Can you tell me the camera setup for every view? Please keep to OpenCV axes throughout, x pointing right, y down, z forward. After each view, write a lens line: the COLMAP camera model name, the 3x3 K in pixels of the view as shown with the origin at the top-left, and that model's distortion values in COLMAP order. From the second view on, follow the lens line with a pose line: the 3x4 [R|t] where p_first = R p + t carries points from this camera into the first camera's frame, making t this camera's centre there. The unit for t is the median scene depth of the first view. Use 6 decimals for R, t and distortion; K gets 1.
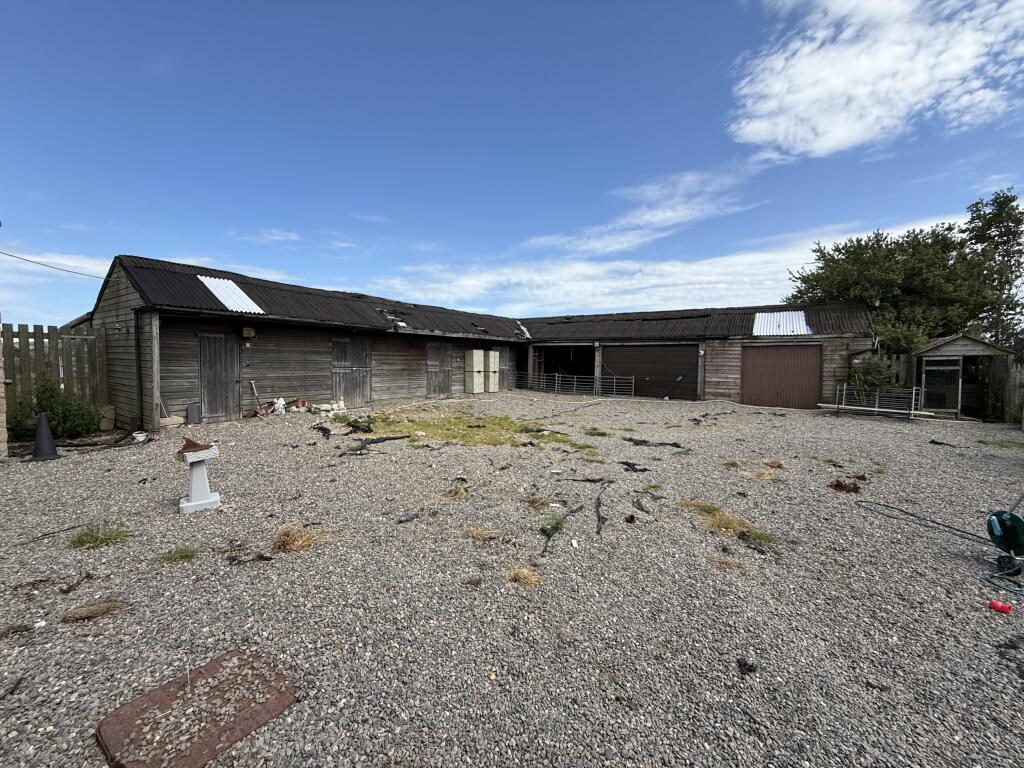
lens RADIAL K [[408.3, 0, 508.4], [0, 408.3, 377.8], [0, 0, 1]] dist [0.003497, -0.000788]
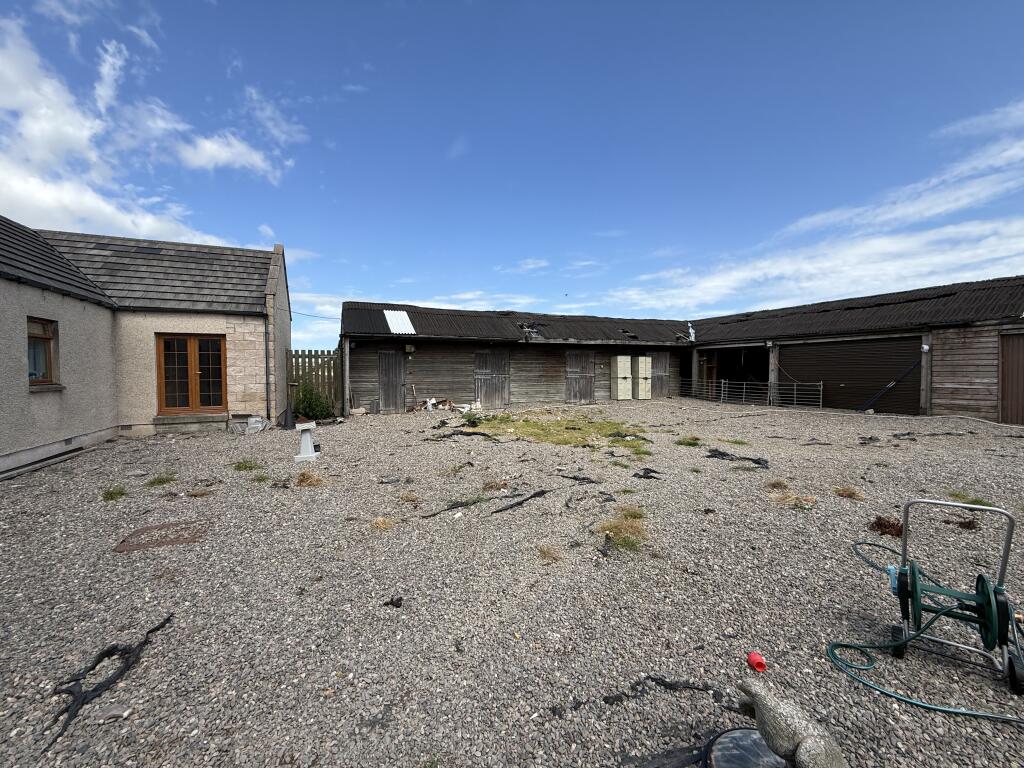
lens RADIAL K [[408.3, 0, 516.9], [0, 408.3, 386.2], [0, 0, 1]] dist [0.003497, -0.000788]
pose [[0.852494, 0.001623, -0.522734, 0.241122], [-0.004625, 0.999979, -0.004437, 0.011266], [0.522716, 0.006200, 0.852484, 0.024252]]
